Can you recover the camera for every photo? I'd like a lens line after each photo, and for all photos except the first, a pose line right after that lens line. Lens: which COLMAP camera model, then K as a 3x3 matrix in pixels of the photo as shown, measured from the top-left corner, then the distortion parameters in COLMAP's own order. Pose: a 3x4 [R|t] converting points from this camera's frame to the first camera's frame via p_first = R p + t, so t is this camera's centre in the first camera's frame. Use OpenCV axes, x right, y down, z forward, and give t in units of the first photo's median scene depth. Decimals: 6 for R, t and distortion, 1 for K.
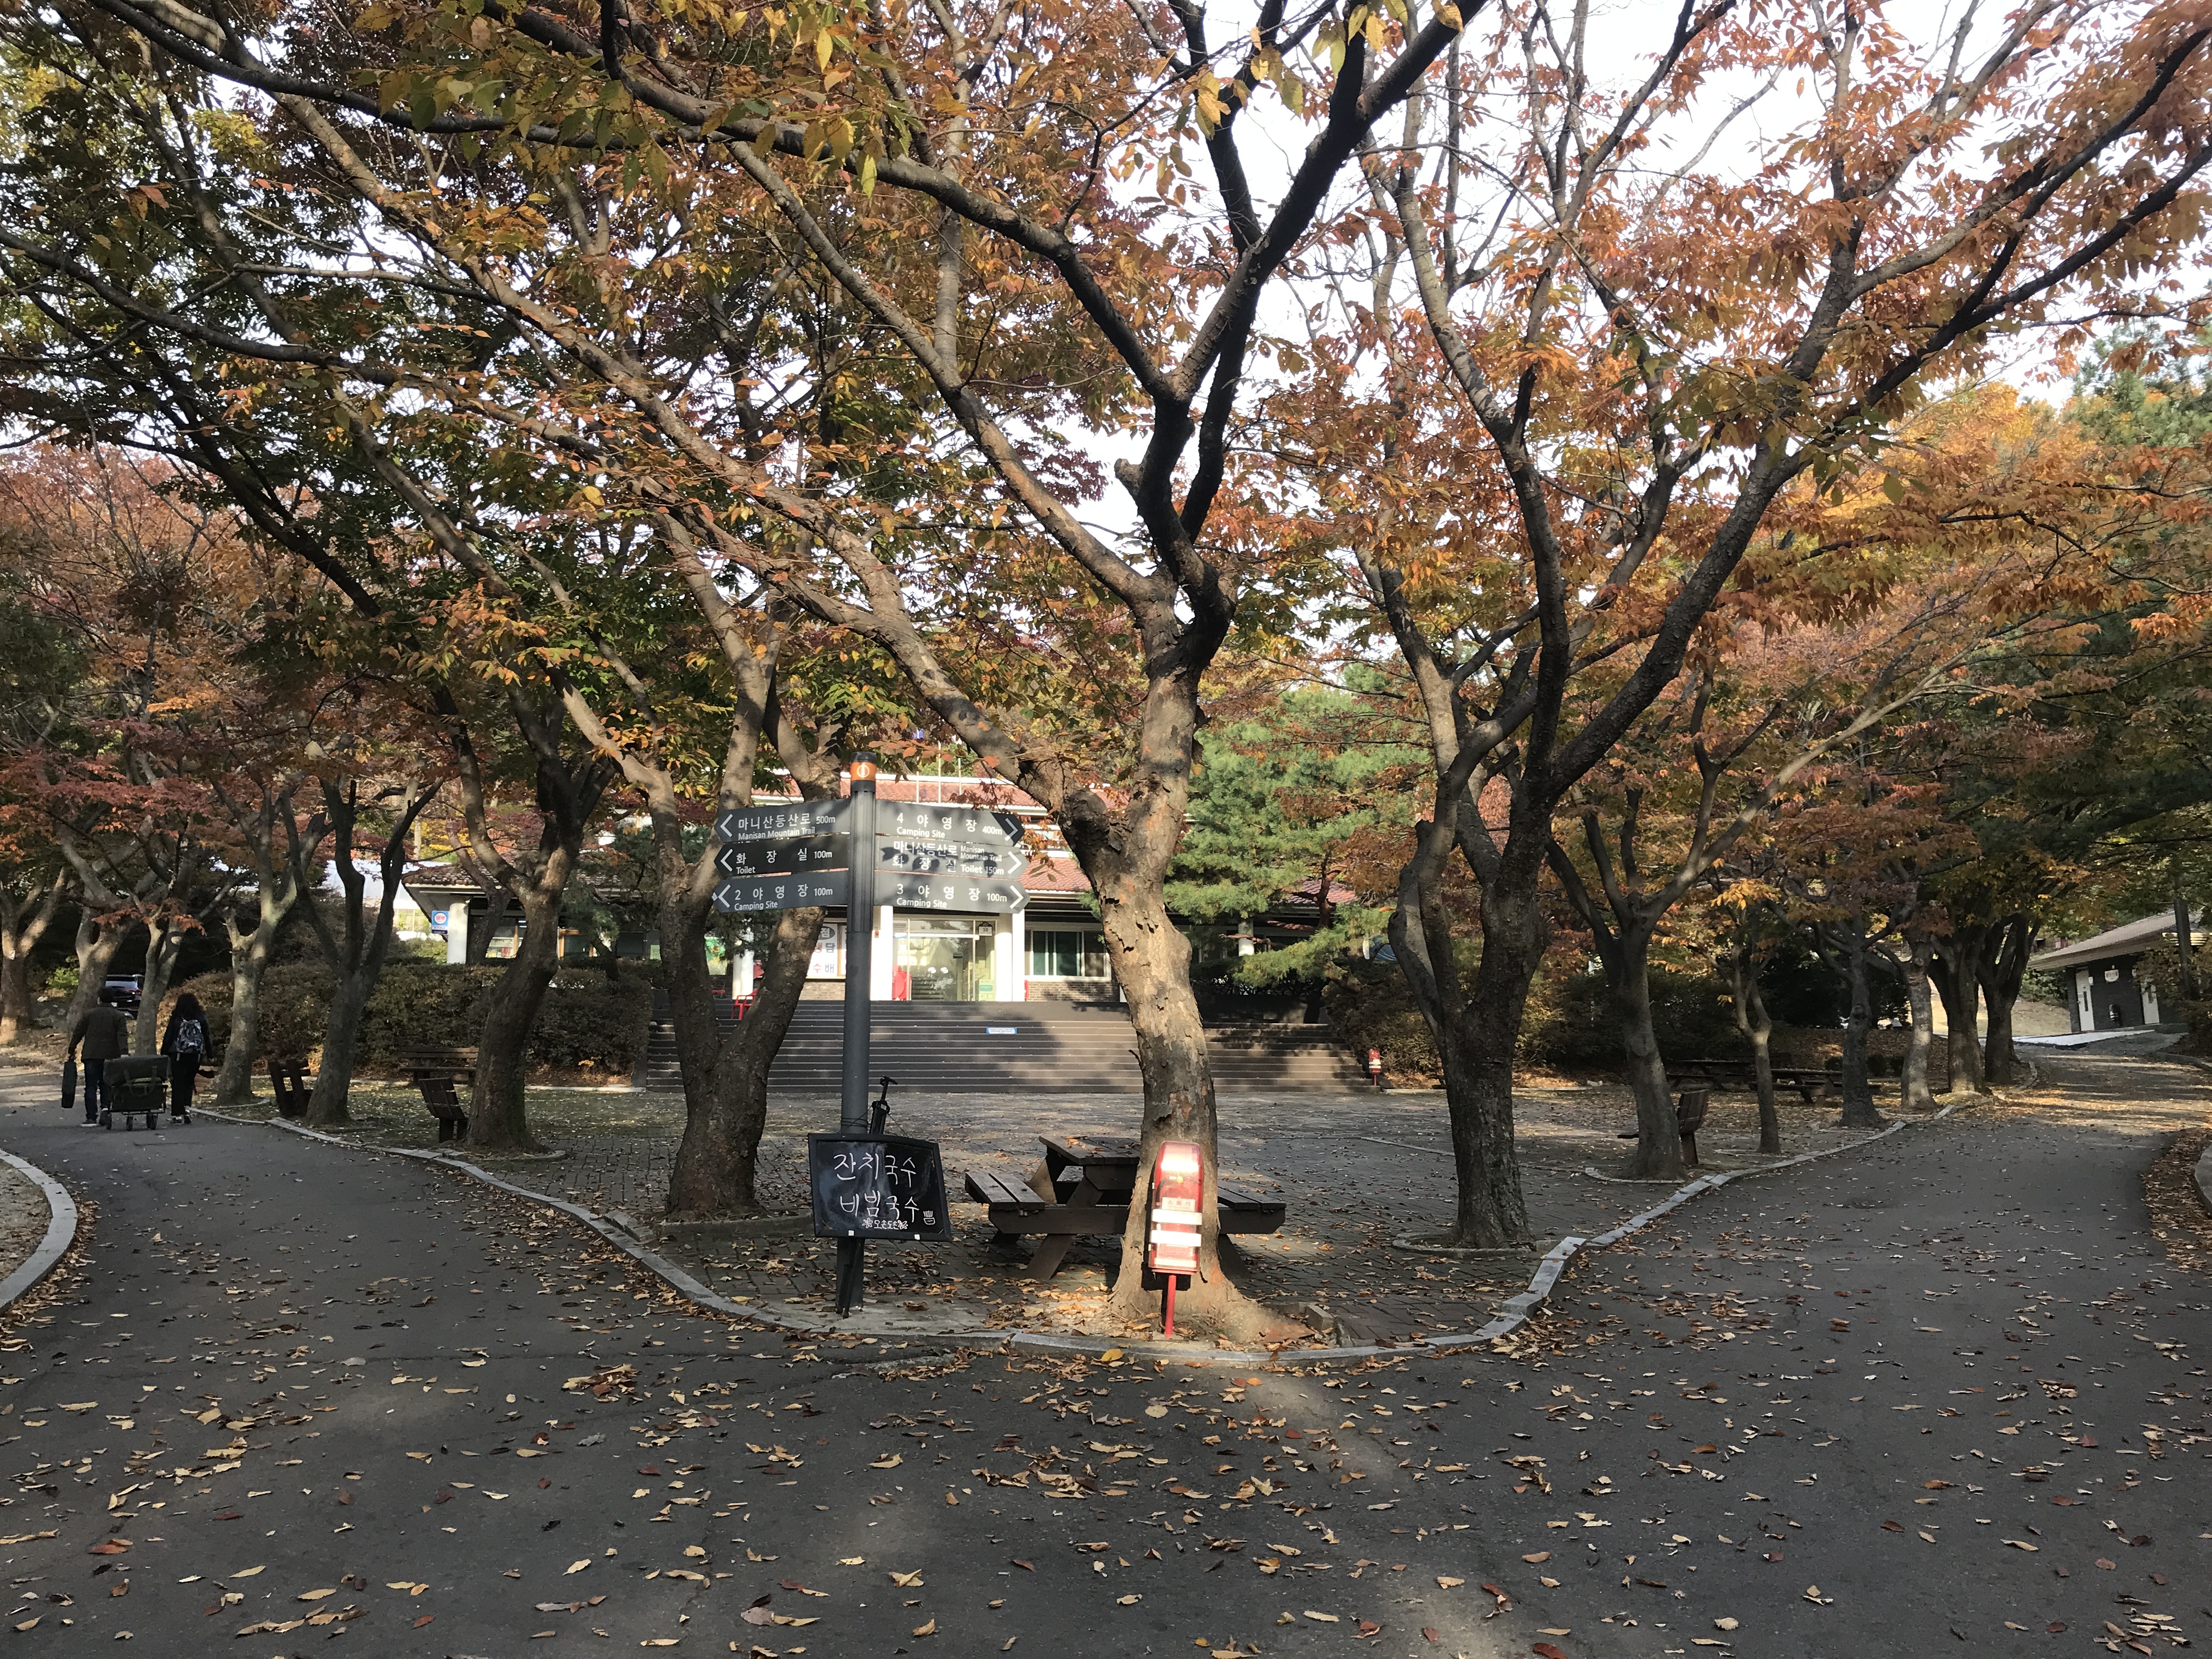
lens RADIAL K [[1807.3, 0, 1106.0], [0, 1807.3, 829.5], [0, 0, 1]] dist [0.194372, -0.000102]
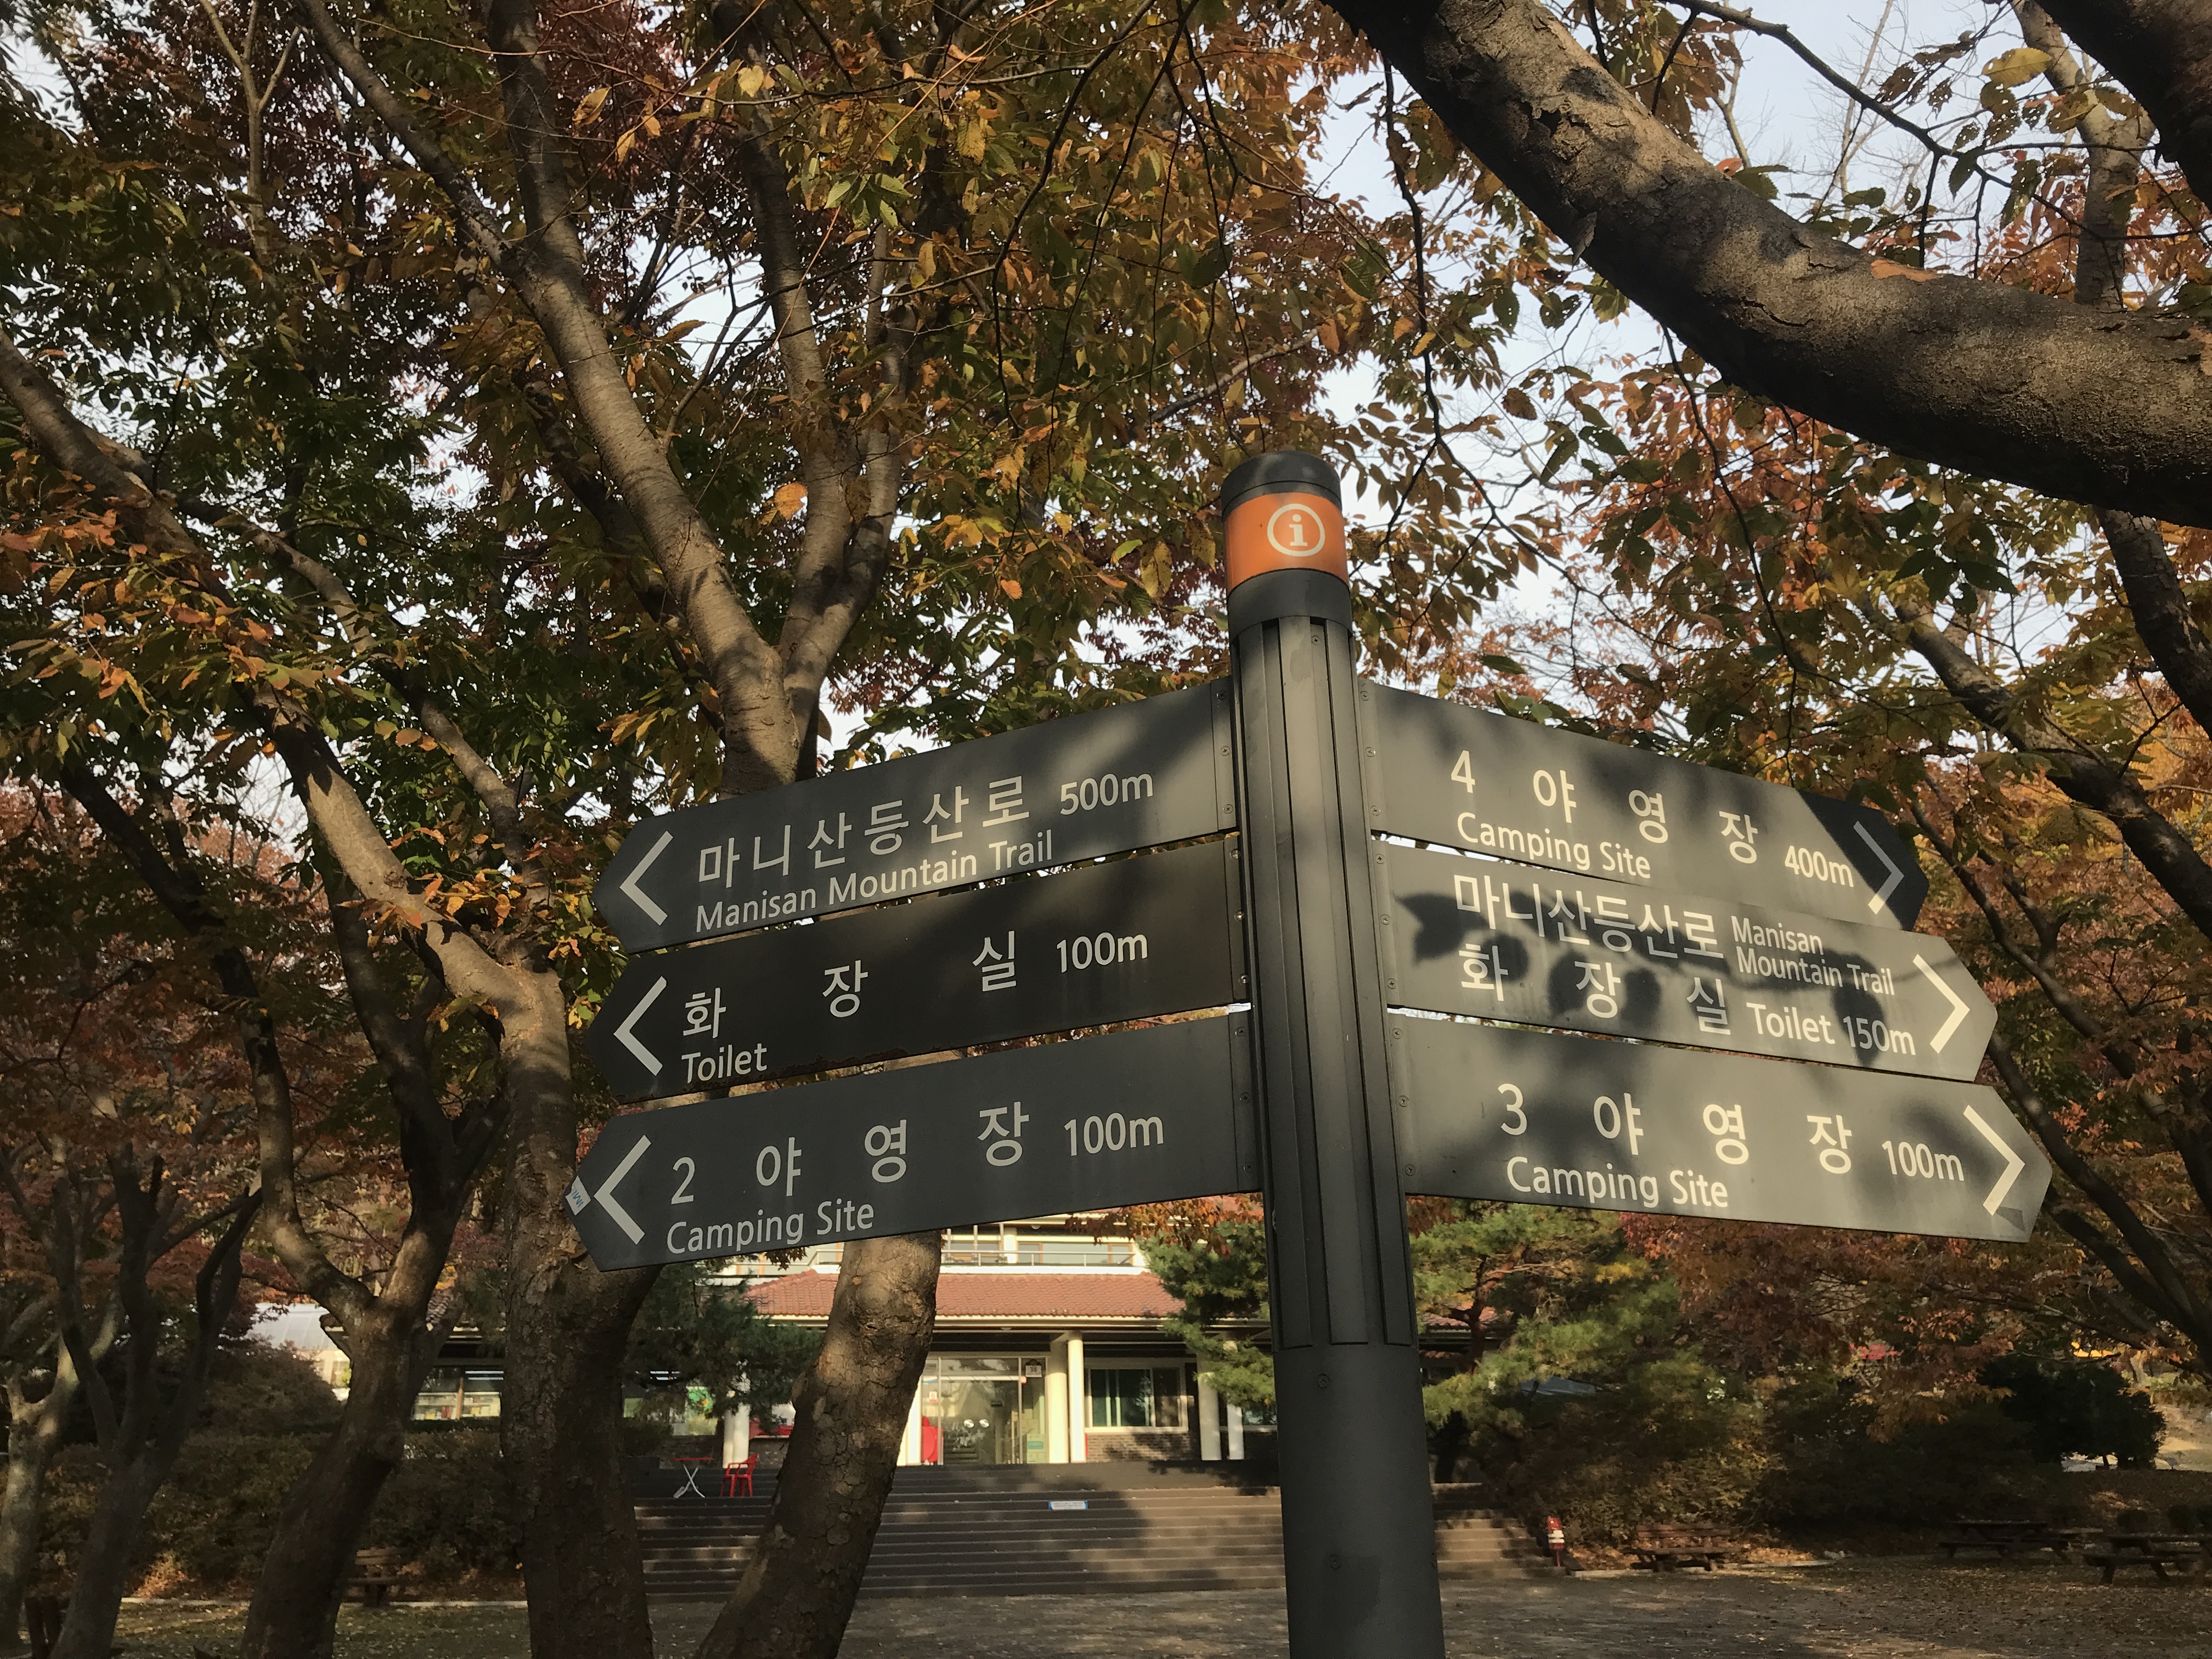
lens RADIAL K [[1910.5, 0, 1106.0], [0, 1910.5, 829.5], [0, 0, 1]] dist [0.000307, 0.055642]
pose [[0.999574, -0.028612, -0.005814, -0.029248], [0.026660, 0.975633, -0.217783, 0.008863], [0.011904, 0.217536, 0.975980, 0.150277]]
